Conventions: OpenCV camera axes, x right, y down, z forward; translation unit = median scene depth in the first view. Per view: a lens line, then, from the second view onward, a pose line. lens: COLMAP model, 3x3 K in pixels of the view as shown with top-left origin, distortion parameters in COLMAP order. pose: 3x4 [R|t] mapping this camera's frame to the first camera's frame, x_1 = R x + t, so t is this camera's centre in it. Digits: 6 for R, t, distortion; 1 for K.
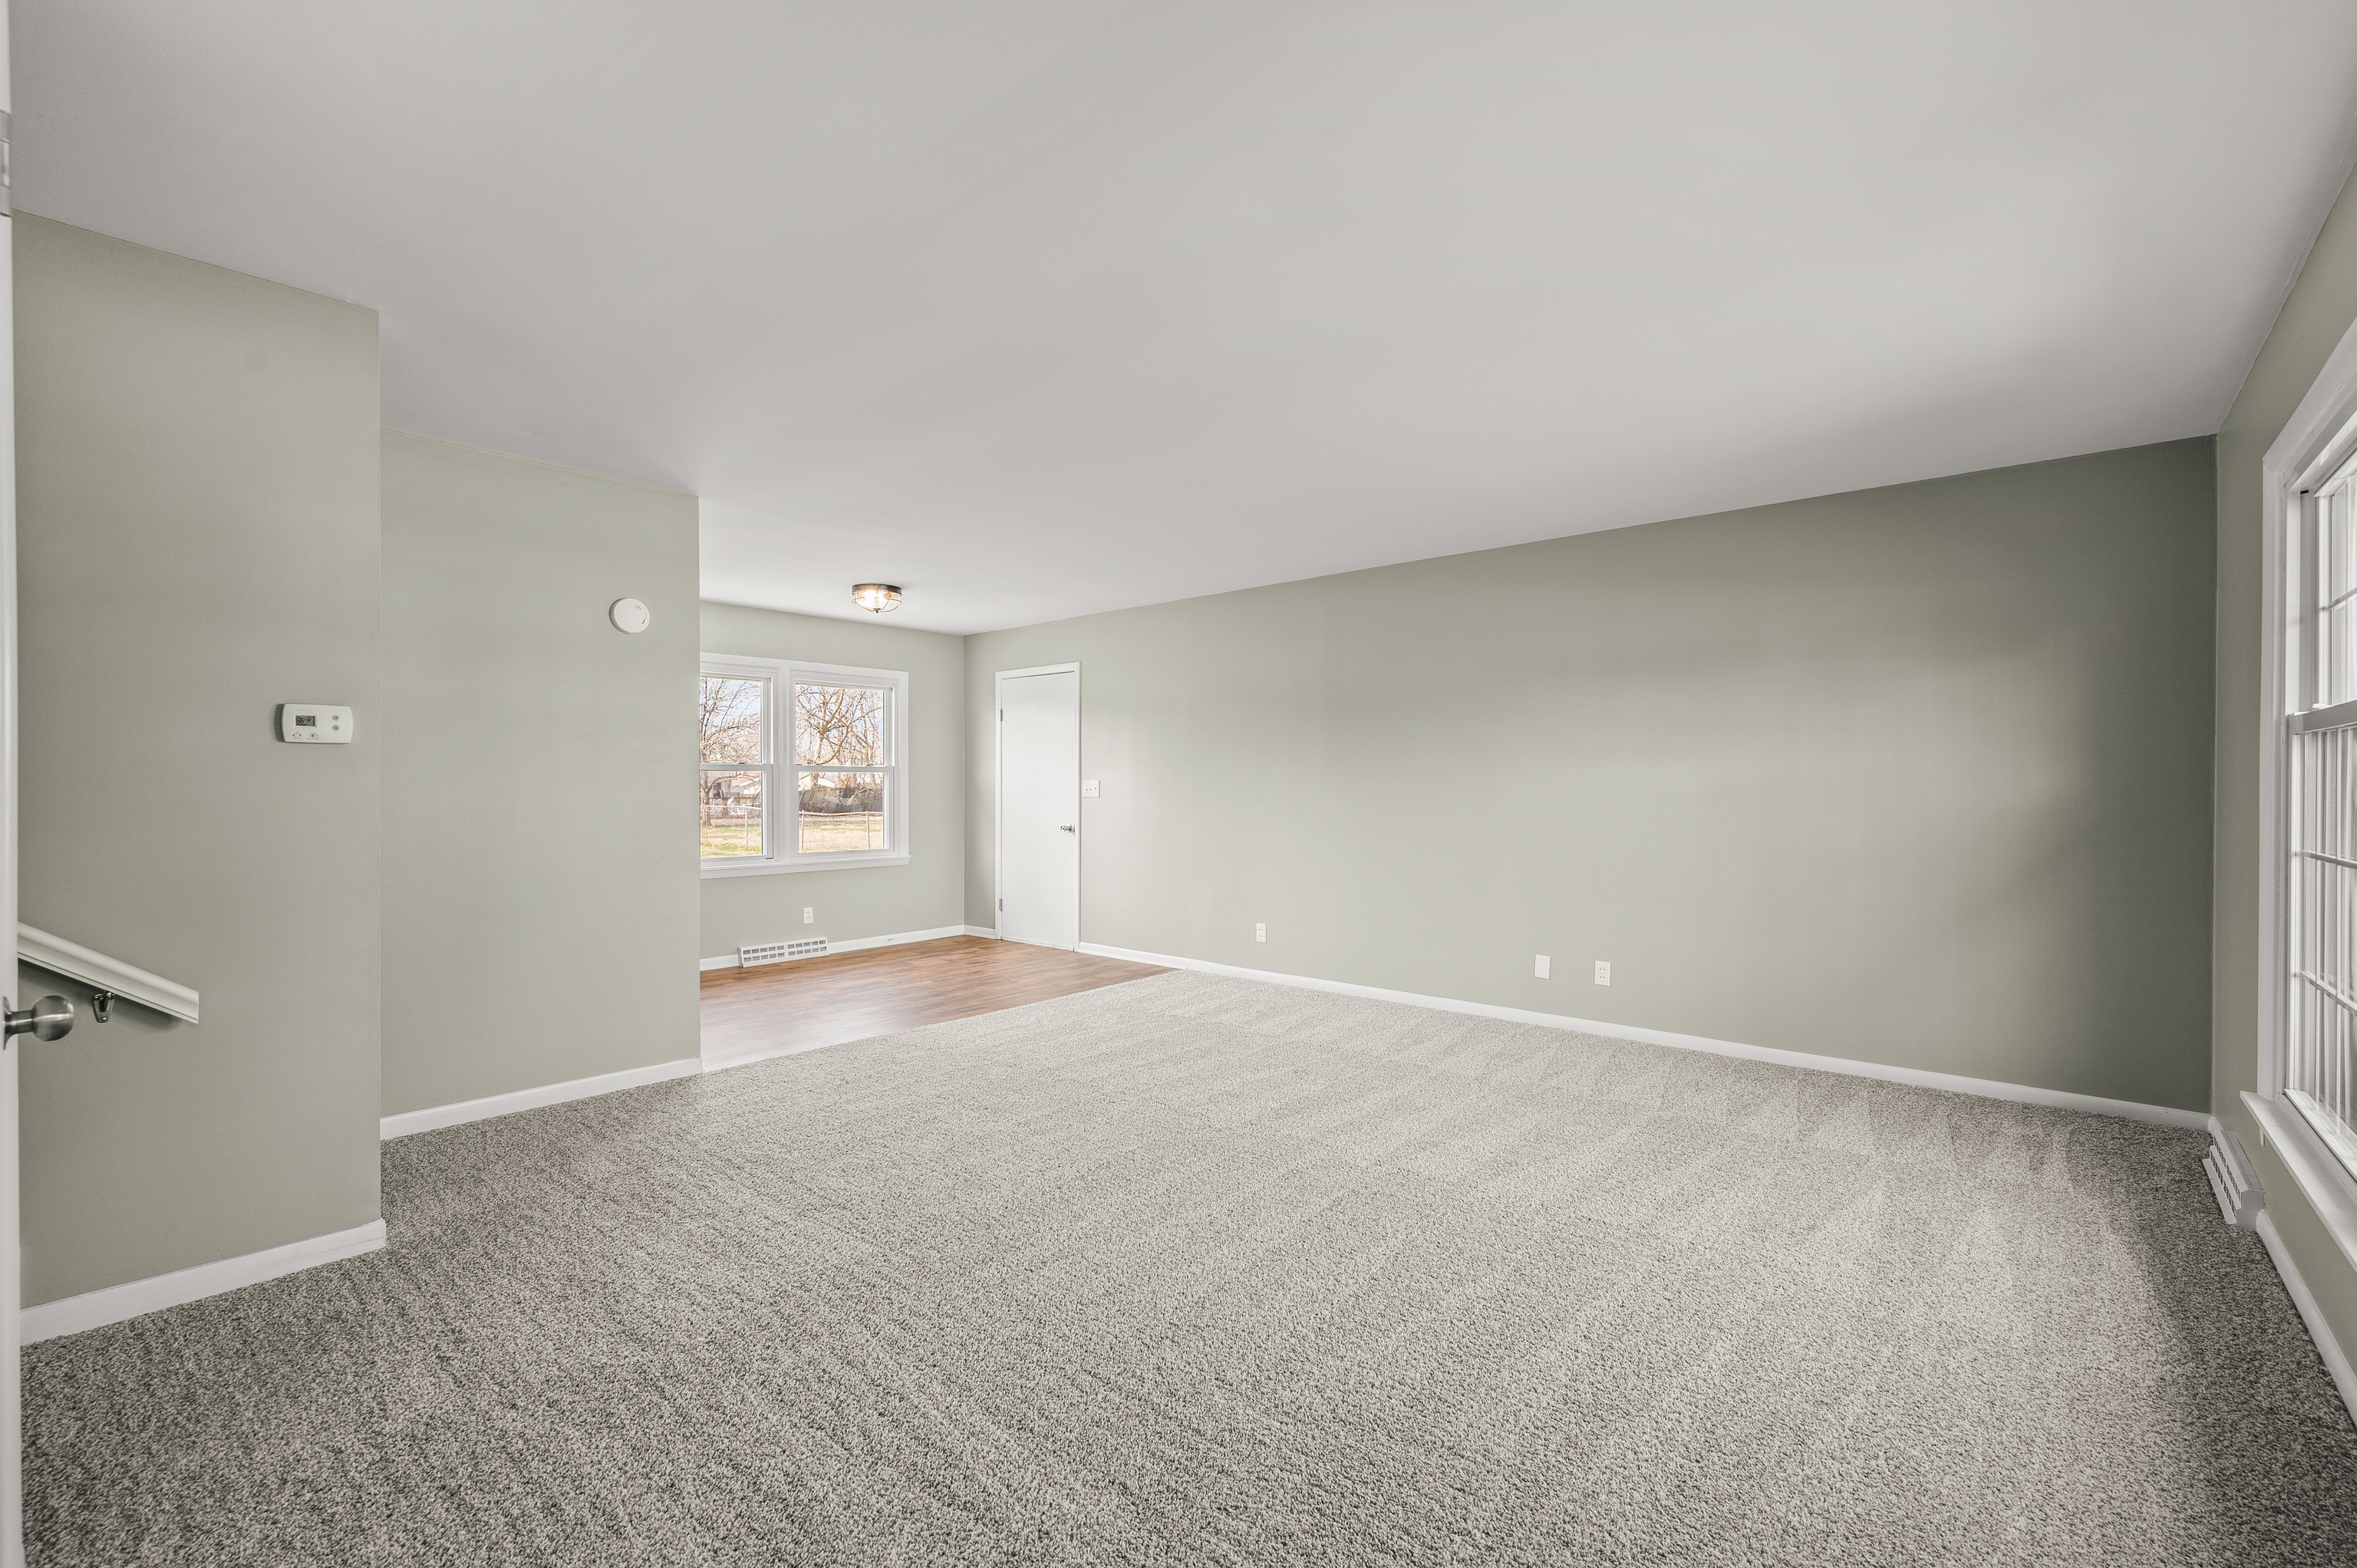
lens RADIAL K [[996.4, 0, 1164.0], [0, 996.4, 787.5], [0, 0, 1]] dist [-0.007025, 0.000580]
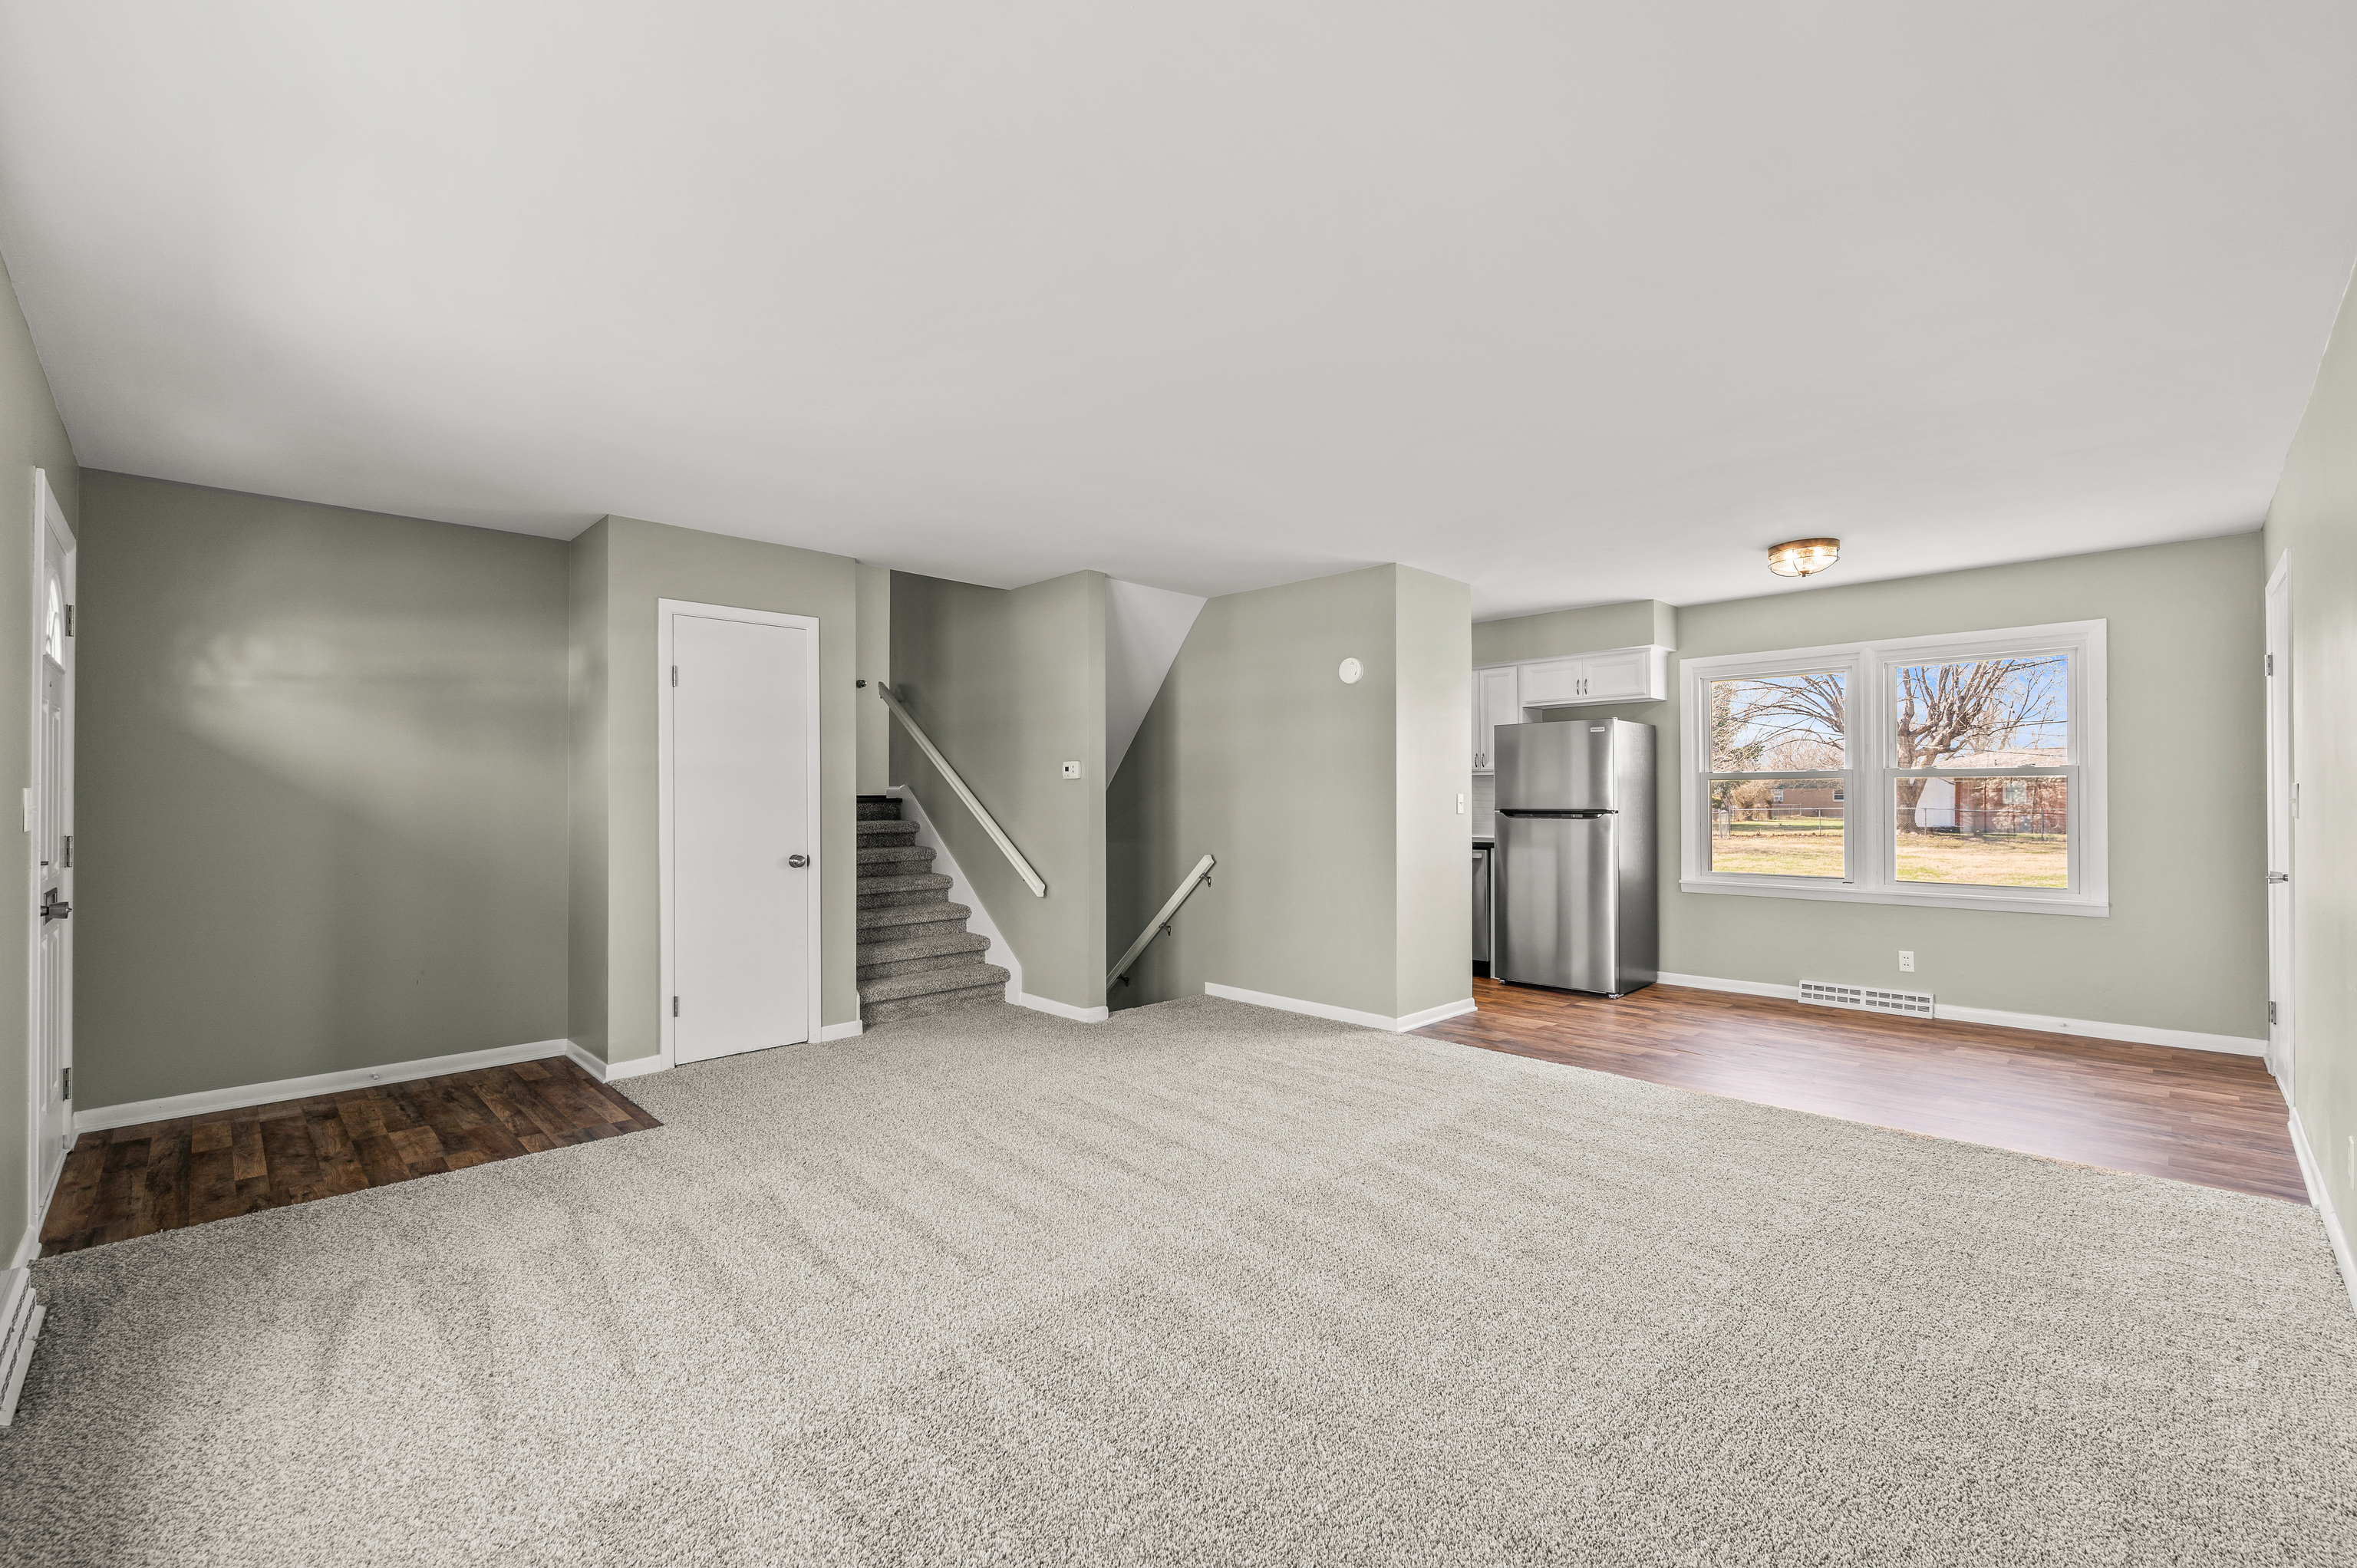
lens RADIAL K [[996.4, 0, 1194.3], [0, 996.4, 779.9], [0, 0, 1]] dist [-0.007025, 0.000580]
pose [[-0.068249, -0.019619, -0.997475, 0.472326], [0.001940, 0.999802, -0.019797, 0.000720], [0.997666, -0.003286, -0.068197, 0.508092]]
